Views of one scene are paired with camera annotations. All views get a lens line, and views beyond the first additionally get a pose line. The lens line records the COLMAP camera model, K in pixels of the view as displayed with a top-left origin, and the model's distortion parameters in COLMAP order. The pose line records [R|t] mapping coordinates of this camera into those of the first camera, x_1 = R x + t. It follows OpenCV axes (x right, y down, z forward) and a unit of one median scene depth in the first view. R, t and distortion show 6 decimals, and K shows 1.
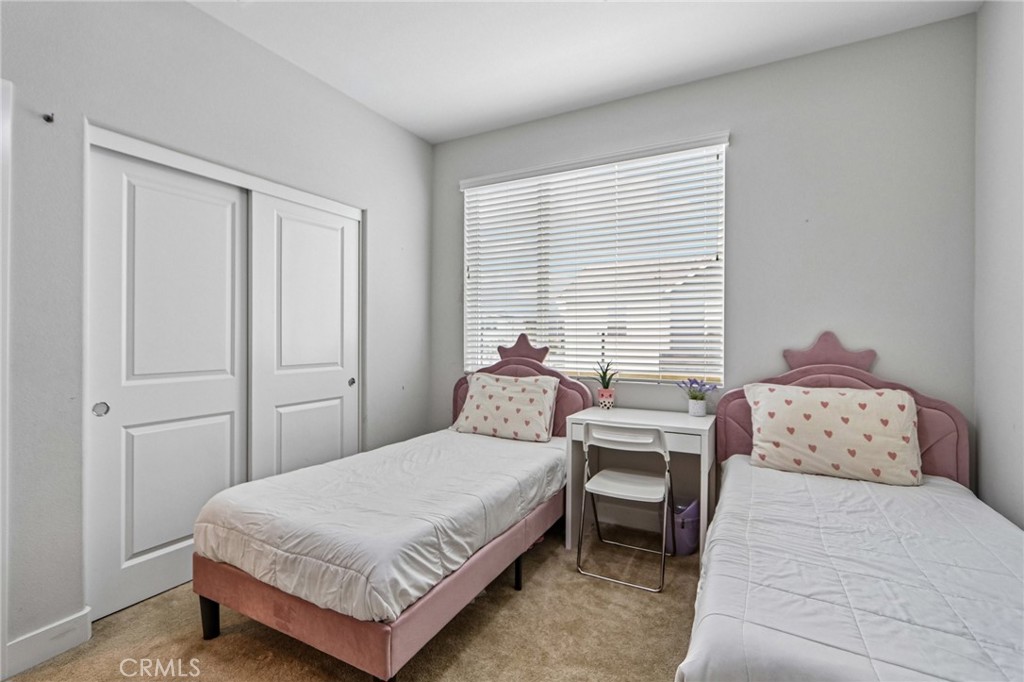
lens RADIAL K [[474.4, 0, 497.5], [0, 474.4, 334.6], [0, 0, 1]] dist [-0.002242, 0.000234]
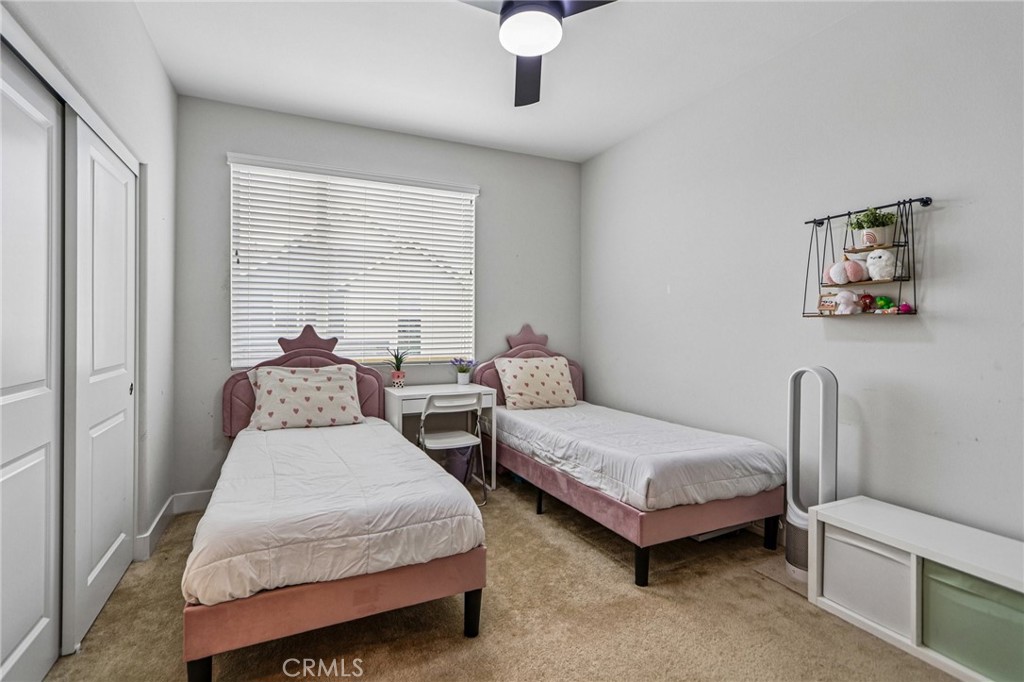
lens RADIAL K [[472.5, 0, 495.9], [0, 472.5, 326.9], [0, 0, 1]] dist [-0.003304, -0.000228]
pose [[0.593317, -0.000478, 0.804969, -0.670678], [-0.001632, 0.999997, 0.001796, -0.000688], [-0.804967, -0.002380, 0.593315, 0.101151]]
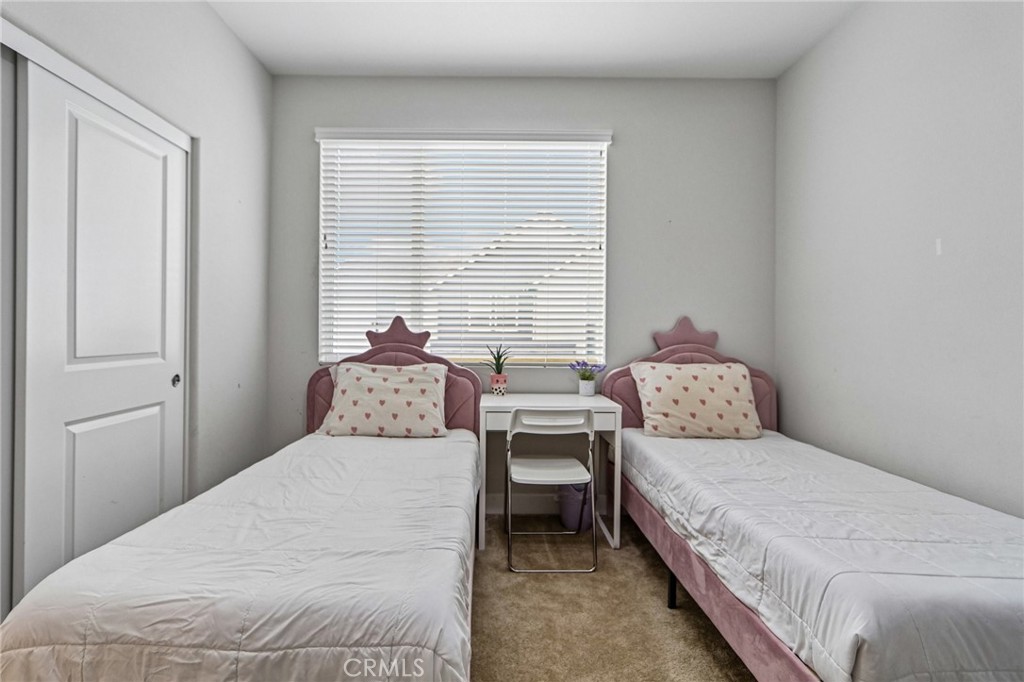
lens RADIAL K [[474.8, 0, 494.2], [0, 474.8, 329.1], [0, 0, 1]] dist [-0.000405, -0.000061]
pose [[0.872365, 0.004945, 0.488830, -0.284334], [-0.005643, 0.999984, -0.000046, 0.025935], [-0.488822, -0.002718, 0.872379, 0.190530]]
